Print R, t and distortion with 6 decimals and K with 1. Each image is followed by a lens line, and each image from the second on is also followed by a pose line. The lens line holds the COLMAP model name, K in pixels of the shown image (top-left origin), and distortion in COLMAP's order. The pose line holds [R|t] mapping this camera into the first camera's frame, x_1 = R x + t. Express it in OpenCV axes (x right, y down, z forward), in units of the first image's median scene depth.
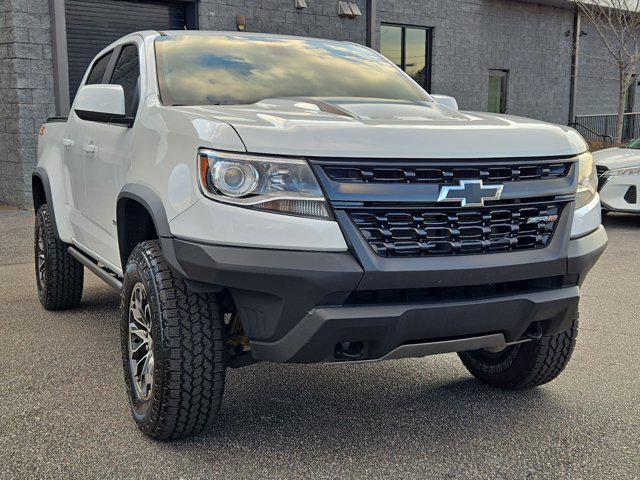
lens RADIAL K [[848.7, 0, 320.0], [0, 848.7, 240.0], [0, 0, 1]] dist [0.106069, -0.074193]
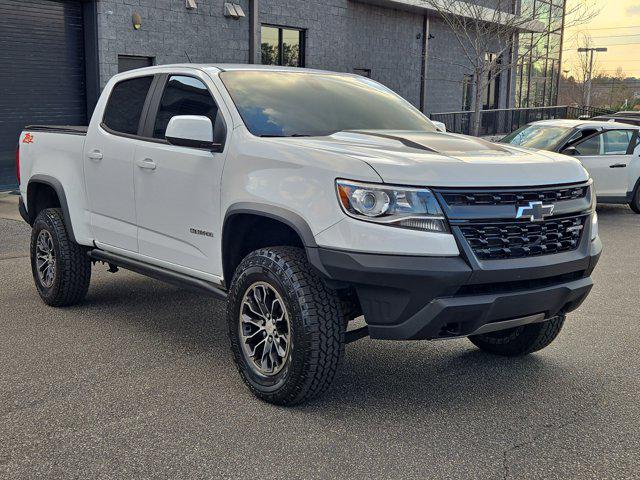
lens RADIAL K [[848.7, 0, 320.0], [0, 848.7, 240.0], [0, 0, 1]] dist [0.106069, -0.074193]
pose [[0.979446, -0.016892, 0.200999, -0.425655], [0.013590, 0.999749, 0.017799, -0.036805], [-0.201249, -0.014702, 0.979430, -0.267649]]
